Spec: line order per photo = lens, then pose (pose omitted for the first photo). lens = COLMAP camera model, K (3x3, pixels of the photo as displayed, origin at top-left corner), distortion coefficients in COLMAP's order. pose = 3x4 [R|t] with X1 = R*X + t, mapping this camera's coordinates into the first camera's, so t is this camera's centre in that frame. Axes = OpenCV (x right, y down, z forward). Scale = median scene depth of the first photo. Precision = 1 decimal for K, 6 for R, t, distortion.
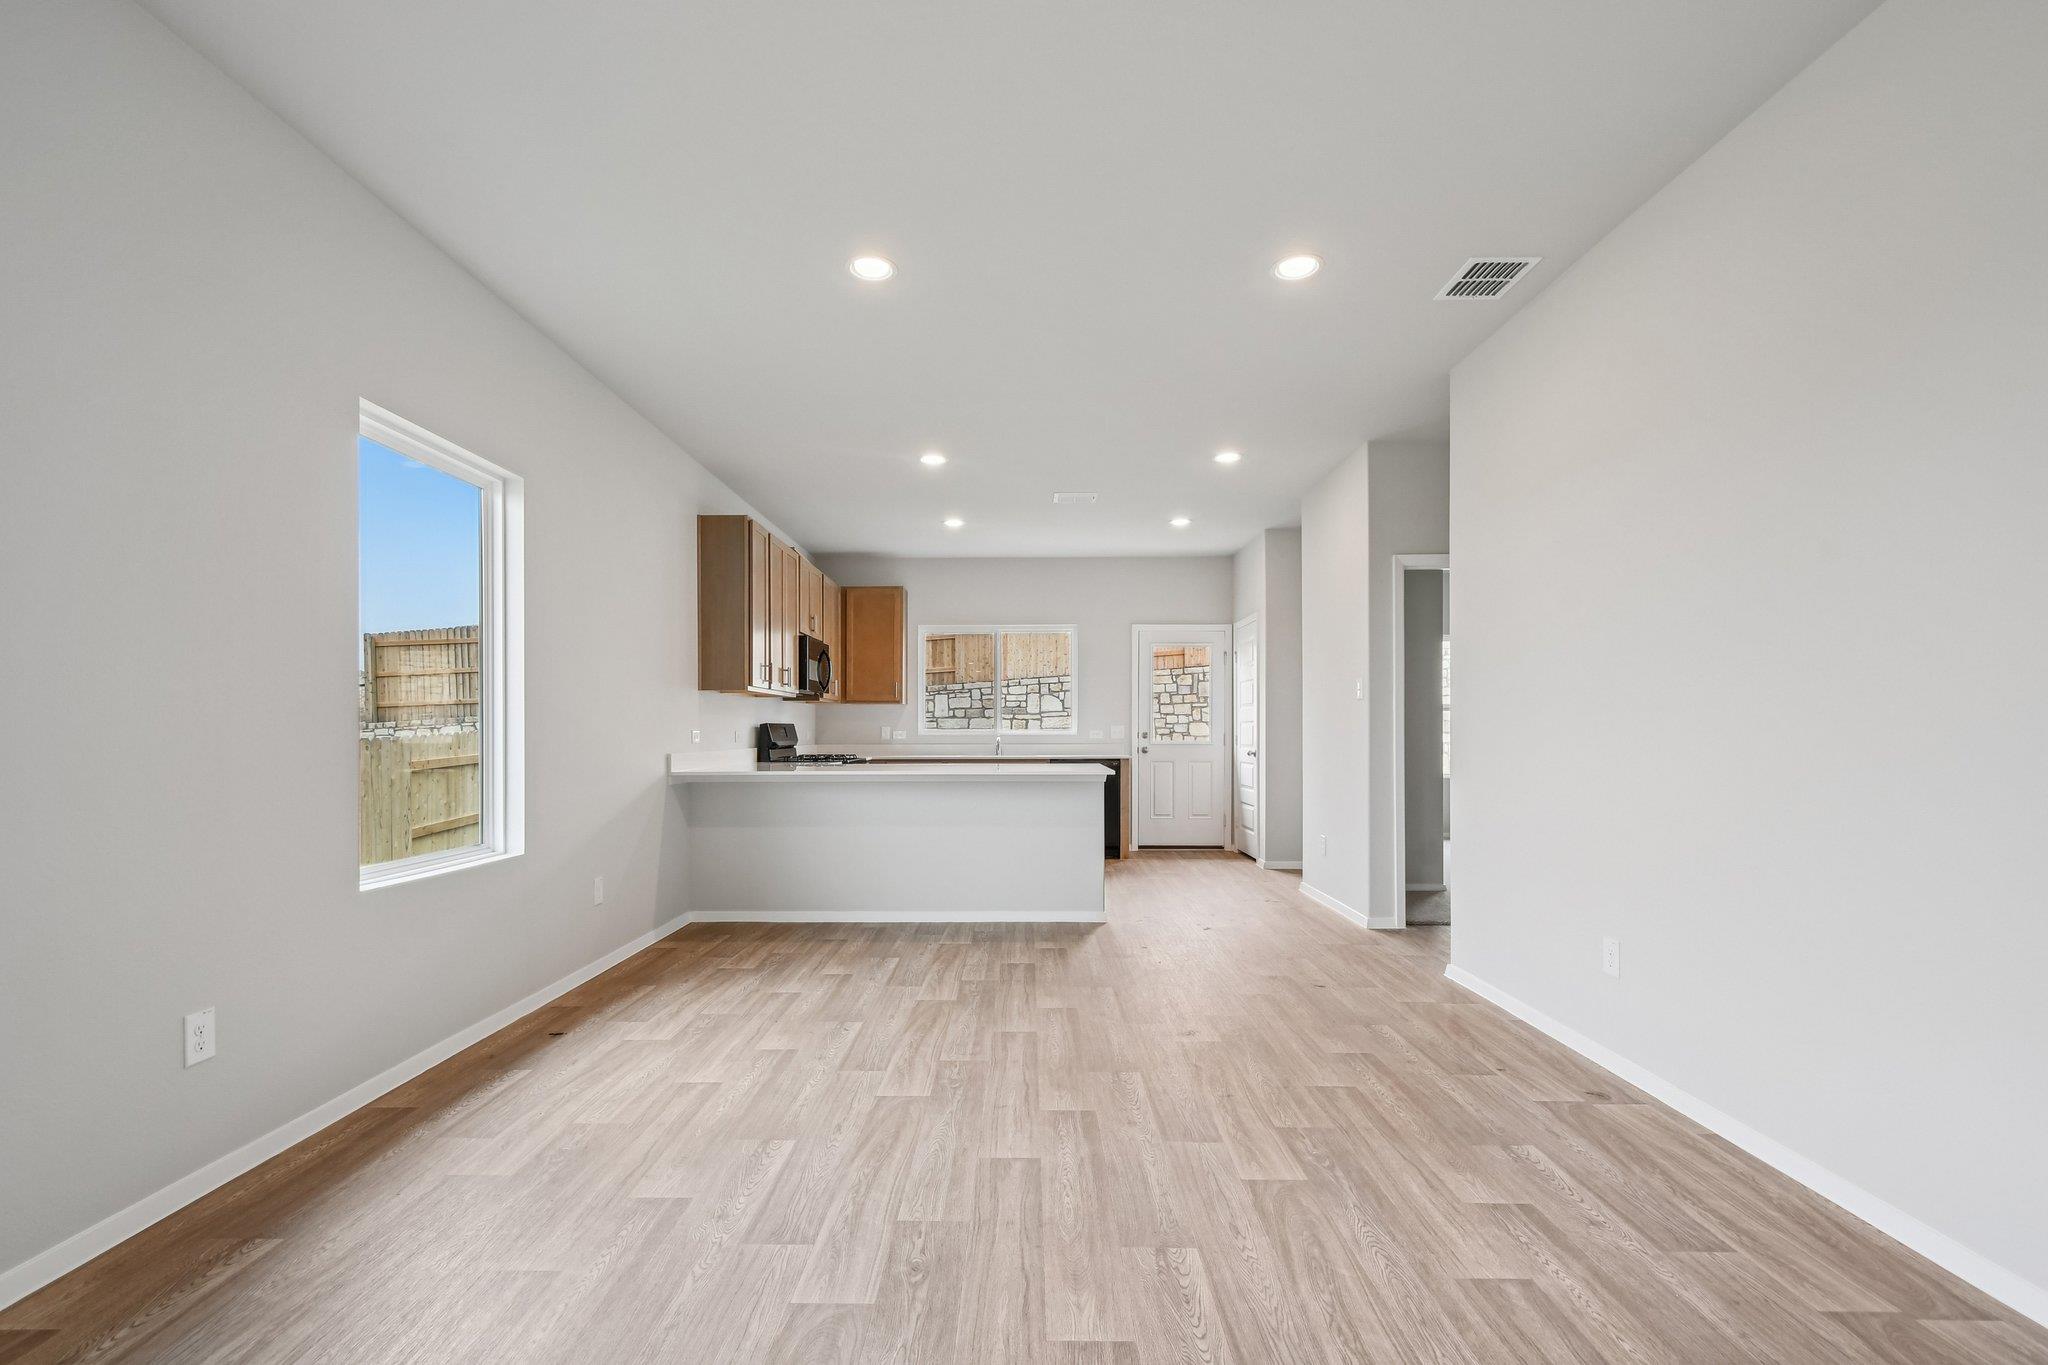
lens RADIAL K [[905.5, 0, 1017.7], [0, 905.5, 730.8], [0, 0, 1]] dist [0.000462, -0.000554]
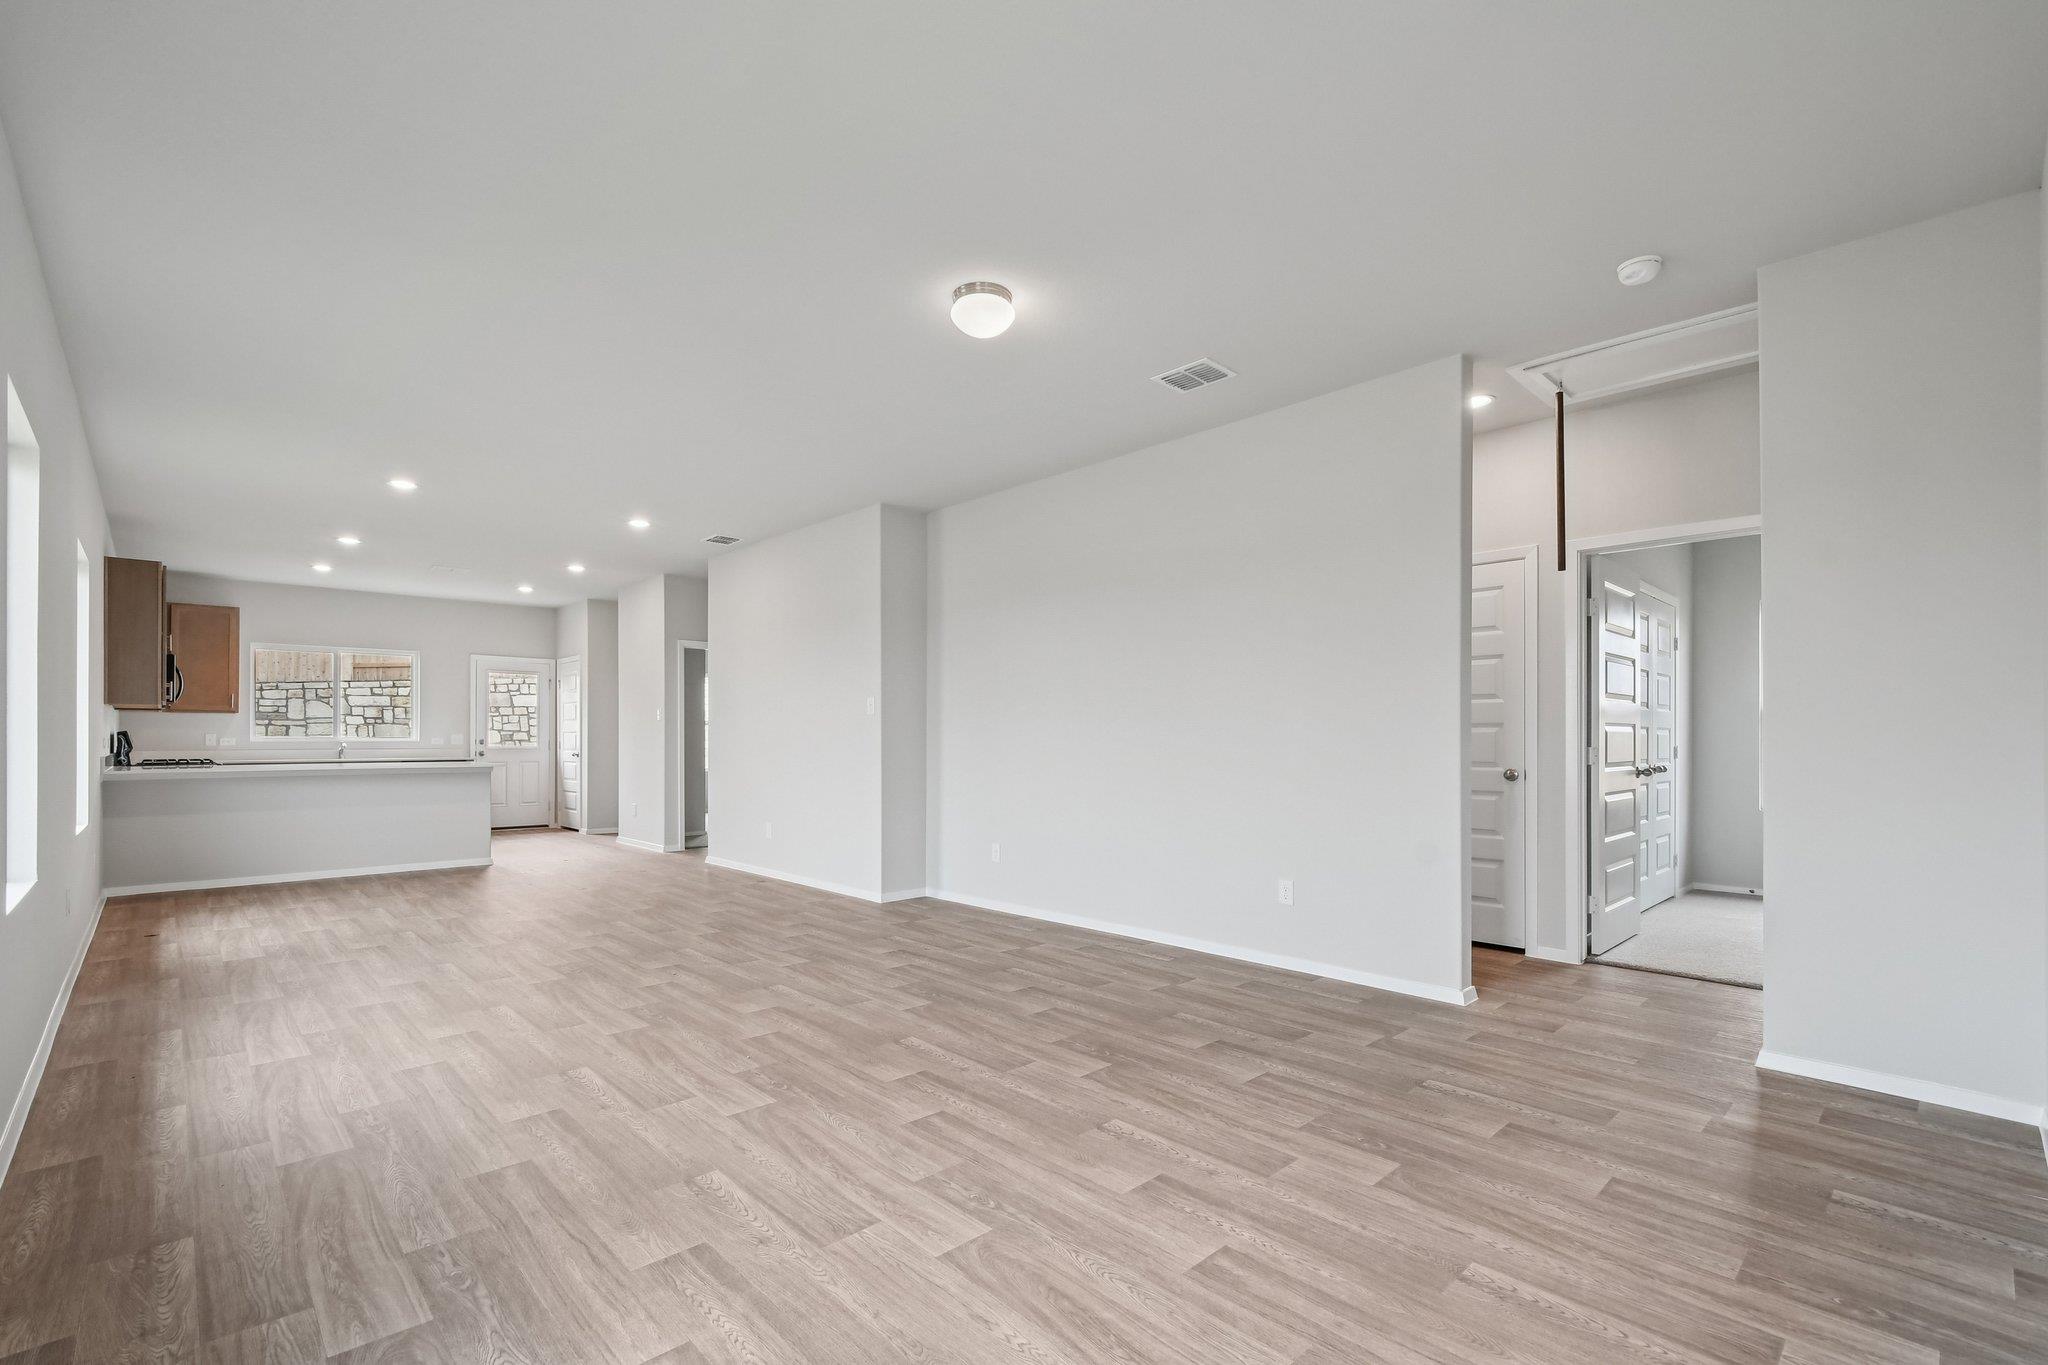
lens RADIAL K [[903.7, 0, 1019.9], [0, 903.7, 716.9], [0, 0, 1]] dist [-0.002144, 0.000103]
pose [[0.716004, 0.017448, 0.697878, -0.213598], [-0.001432, 0.999722, -0.023526, -0.001402], [-0.698094, 0.015846, 0.715831, -0.457093]]
